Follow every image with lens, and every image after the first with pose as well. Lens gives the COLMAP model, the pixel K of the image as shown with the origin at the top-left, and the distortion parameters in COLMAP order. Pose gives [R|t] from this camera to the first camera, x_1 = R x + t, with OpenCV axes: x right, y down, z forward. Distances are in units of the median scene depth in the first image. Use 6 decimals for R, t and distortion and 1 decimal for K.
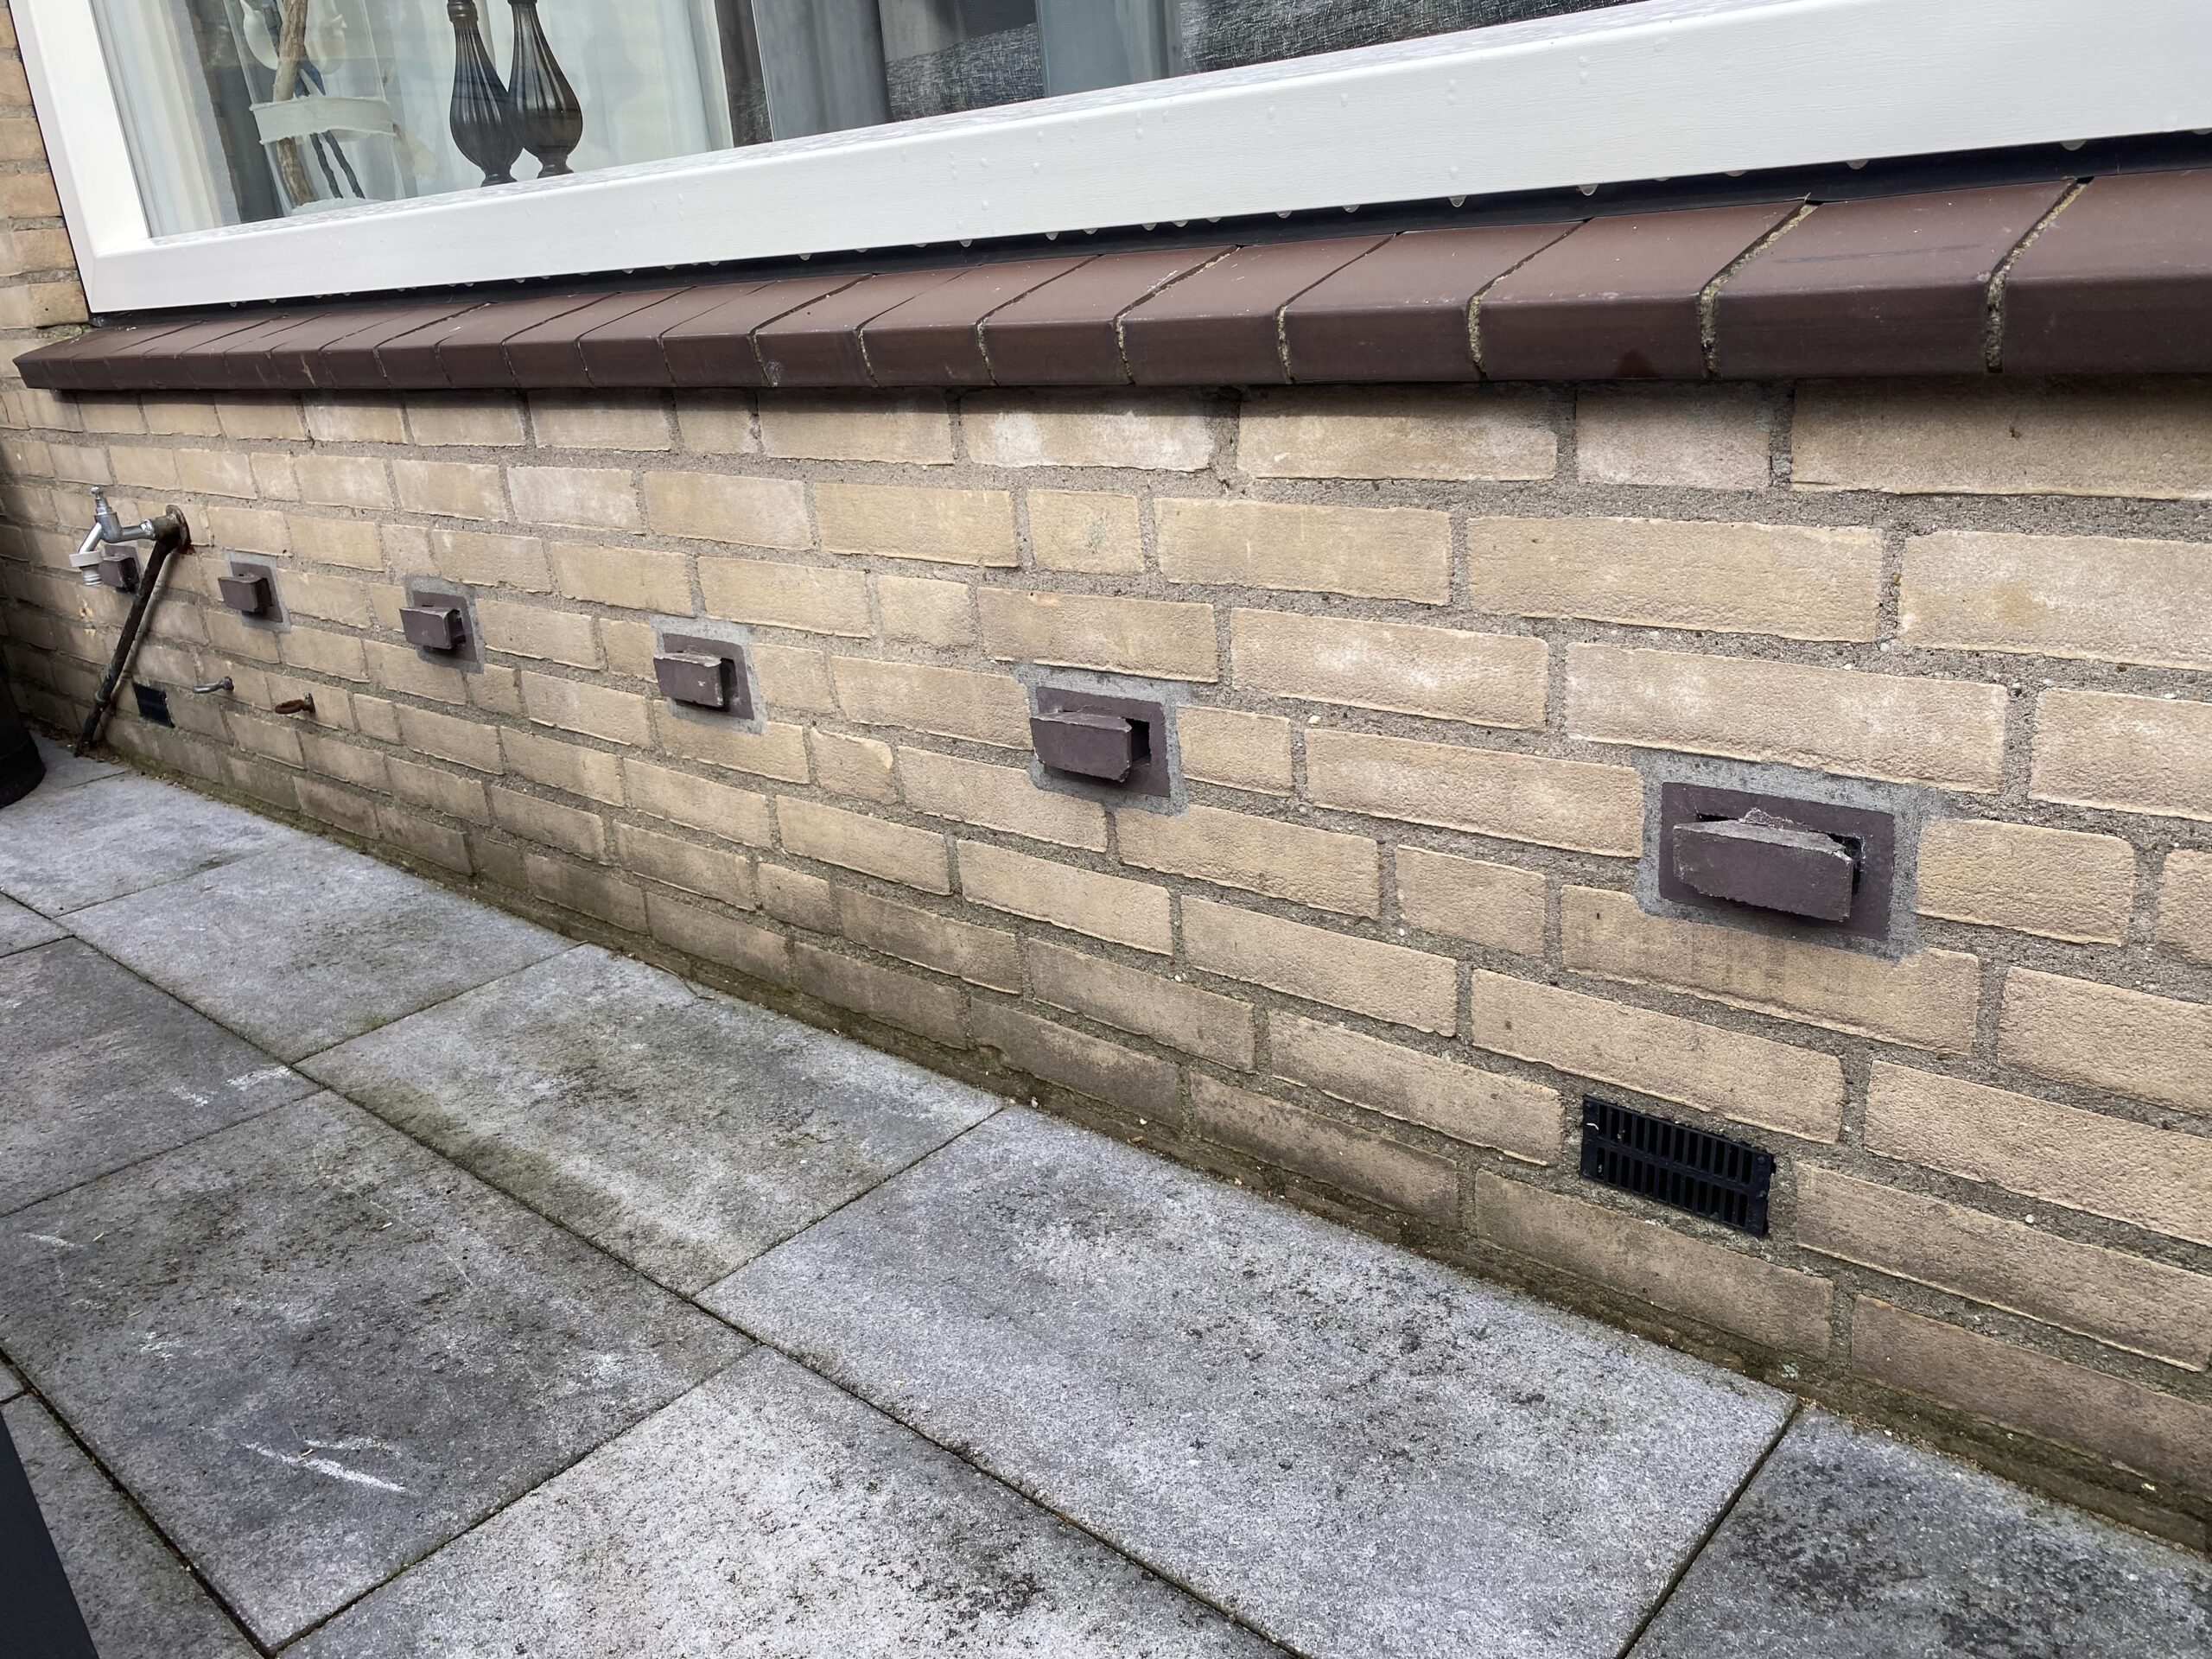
lens RADIAL K [[1699.9, 0, 1111.5], [0, 1699.9, 837.1], [0, 0, 1]] dist [0.022816, -0.017066]
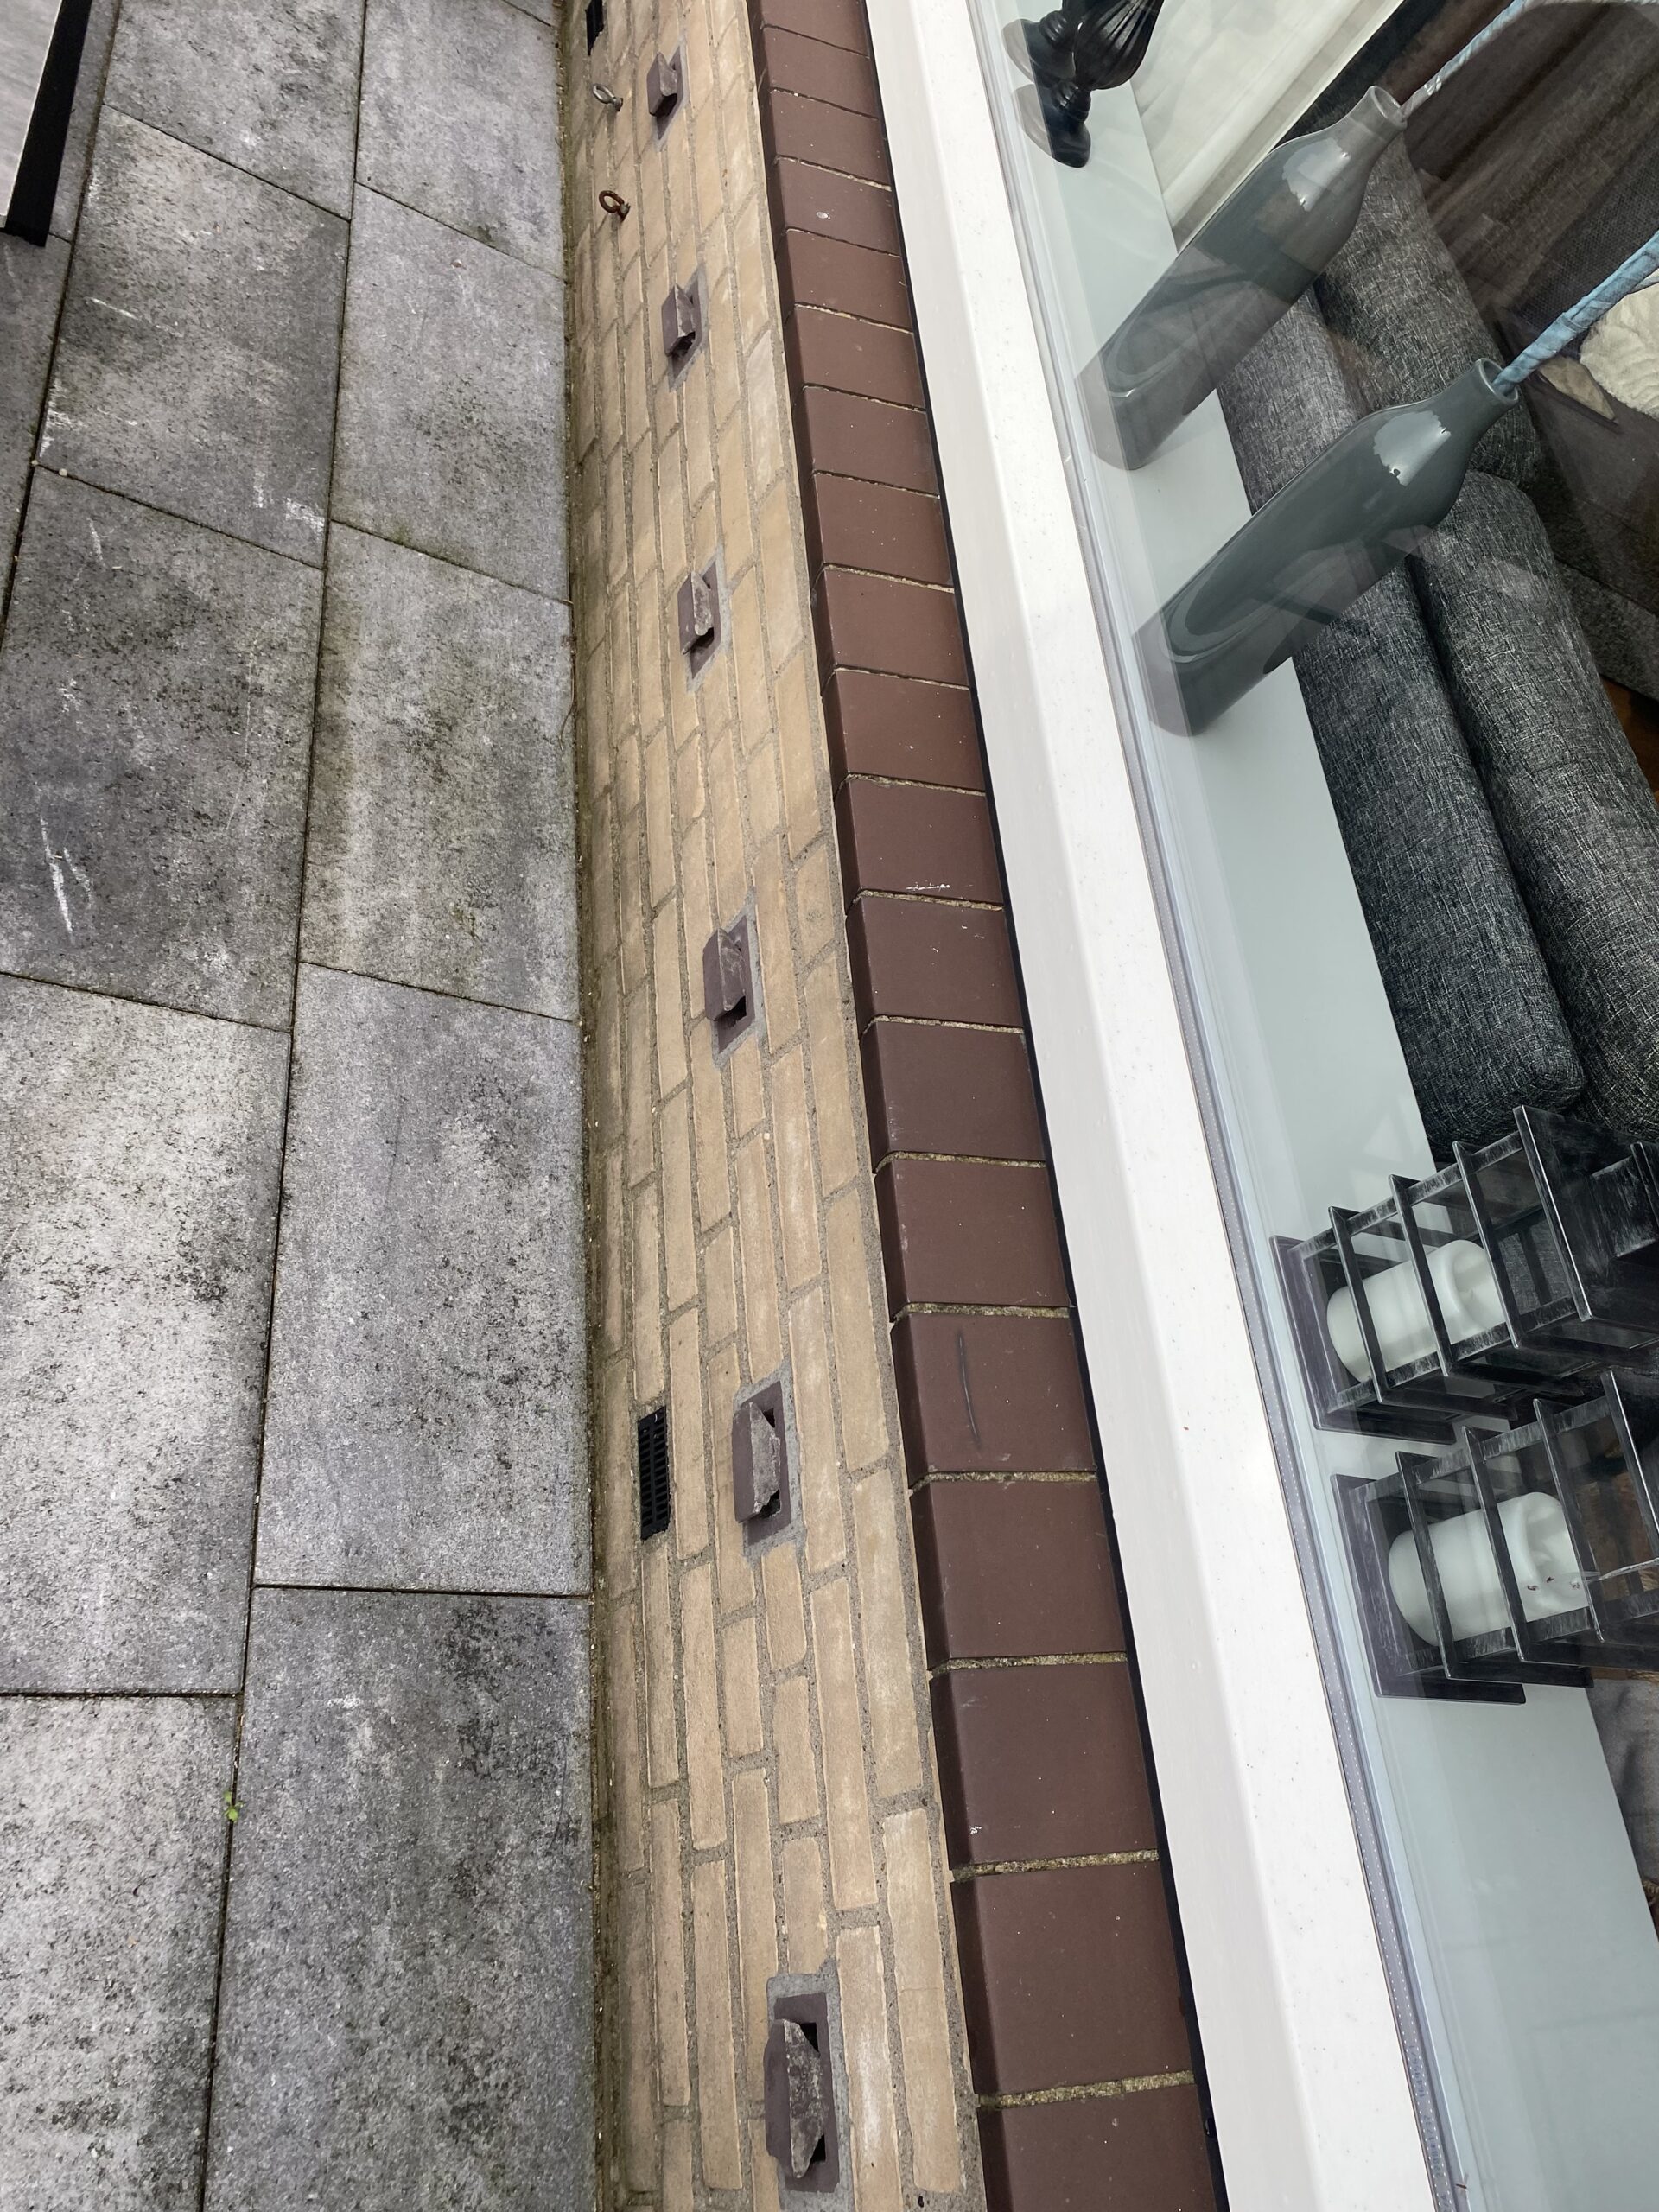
lens RADIAL K [[1699.9, 0, 831.1], [0, 1699.9, 1089.3], [0, 0, 1]] dist [0.022816, -0.017066]
pose [[0.580780, 0.812895, 0.043554, 0.058425], [-0.742597, 0.507116, 0.437473, -0.758696], [0.333533, -0.286418, 0.898176, -0.257241]]
